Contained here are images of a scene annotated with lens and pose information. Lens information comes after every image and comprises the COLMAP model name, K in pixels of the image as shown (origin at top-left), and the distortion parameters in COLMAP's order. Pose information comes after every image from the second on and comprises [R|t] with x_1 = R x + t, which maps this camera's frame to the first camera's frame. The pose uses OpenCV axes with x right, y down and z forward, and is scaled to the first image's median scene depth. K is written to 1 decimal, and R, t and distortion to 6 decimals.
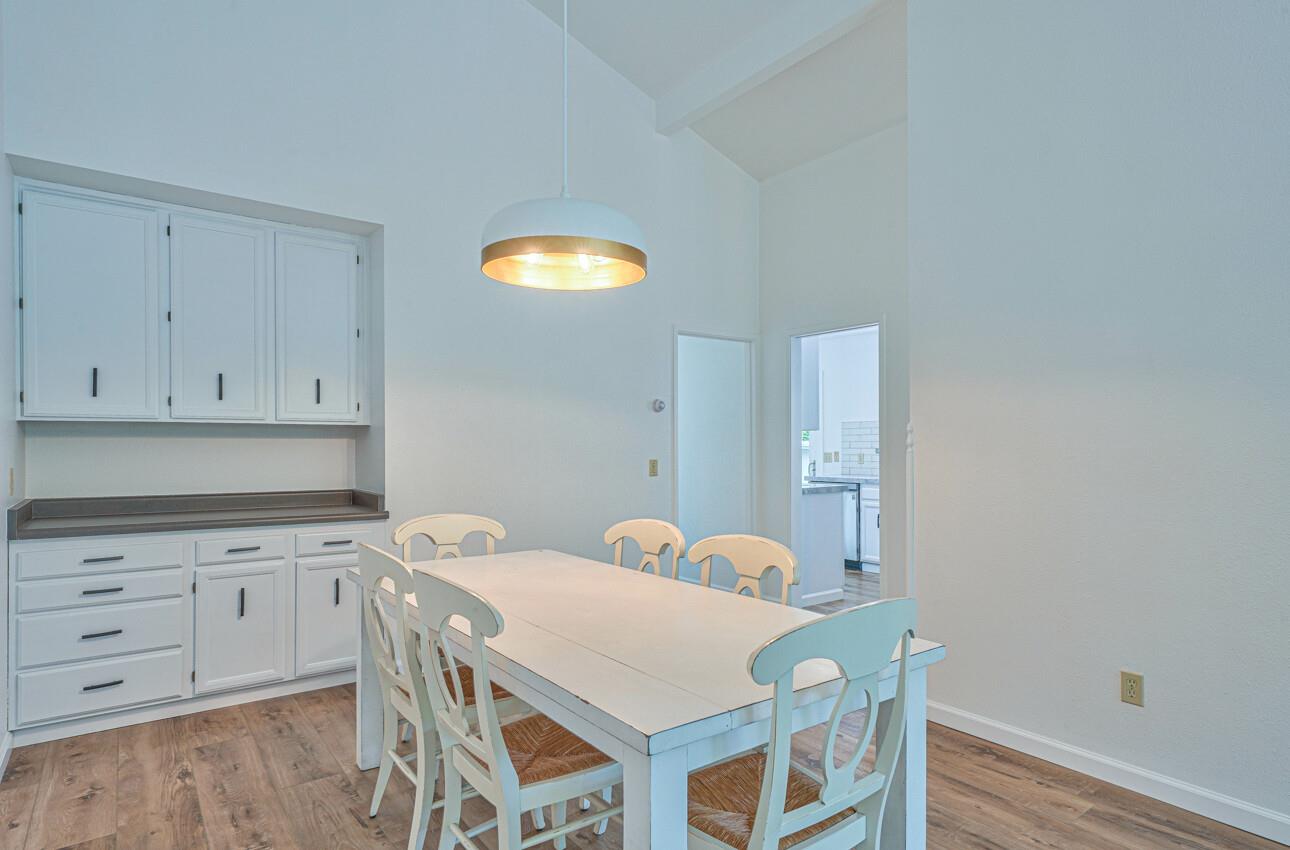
lens RADIAL K [[724.4, 0, 645.1], [0, 724.4, 436.5], [0, 0, 1]] dist [0.030762, 0.000857]
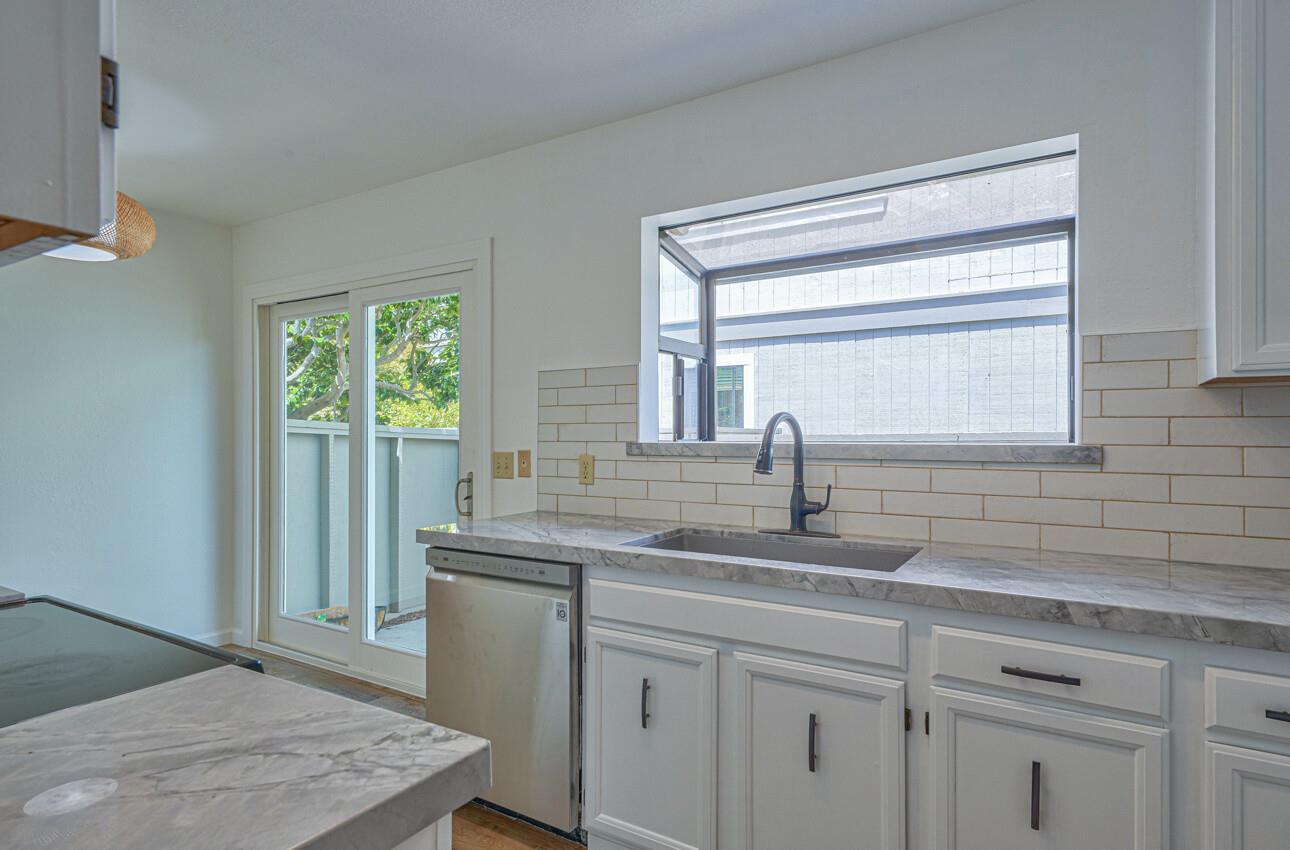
lens RADIAL K [[669.4, 0, 650.0], [0, 669.4, 434.7], [0, 0, 1]] dist [0.003916, -0.000342]
pose [[0.926684, 0.005956, 0.375794, 0.200234], [-0.008810, 0.999944, 0.005876, 0.010627], [-0.375738, -0.008756, 0.926685, 0.677624]]
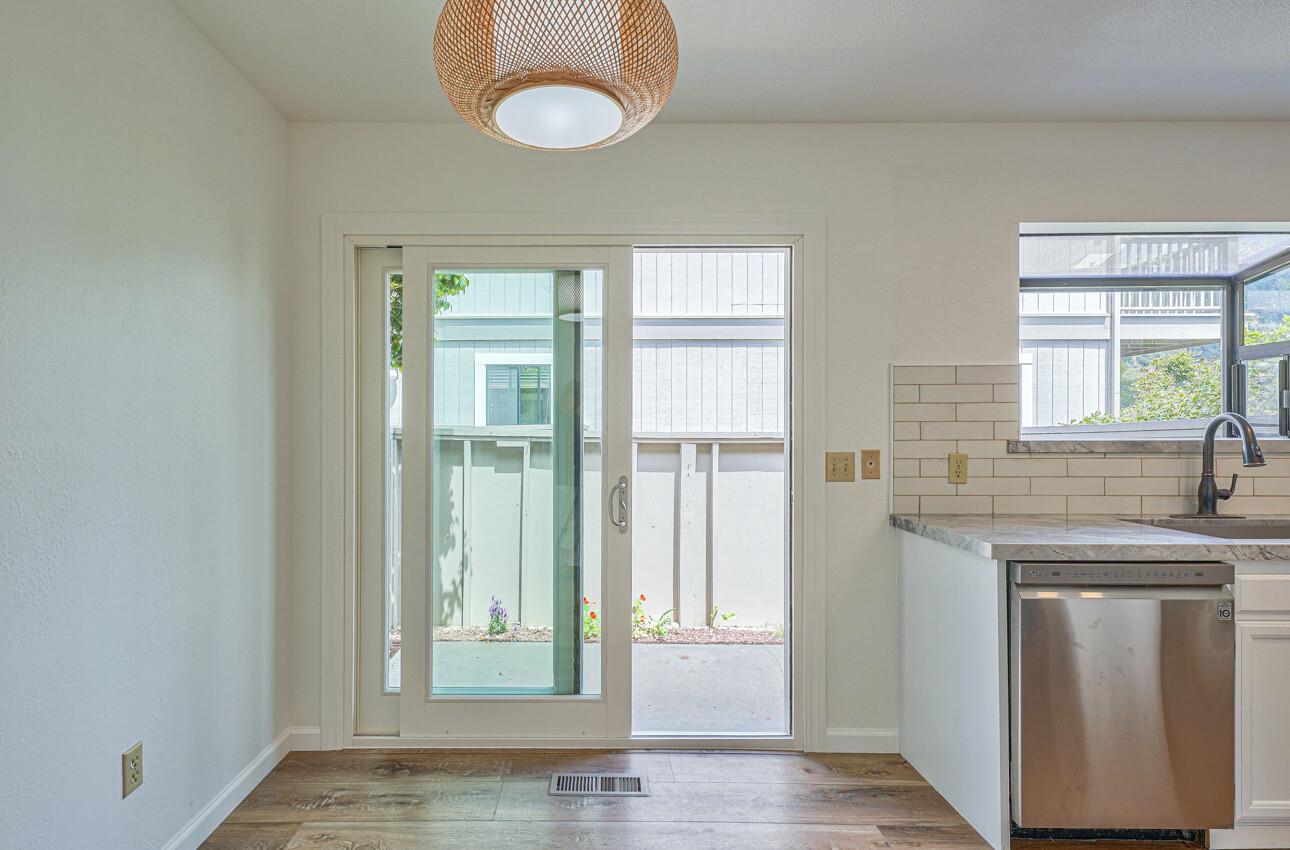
lens RADIAL K [[602.2, 0, 650.2], [0, 602.2, 423.7], [0, 0, 1]] dist [-0.006350, 0.000029]
pose [[0.622022, 0.012887, 0.782894, -0.029978], [-0.008571, 0.999917, -0.009650, 0.012342], [-0.782953, -0.000708, 0.622081, 0.933460]]
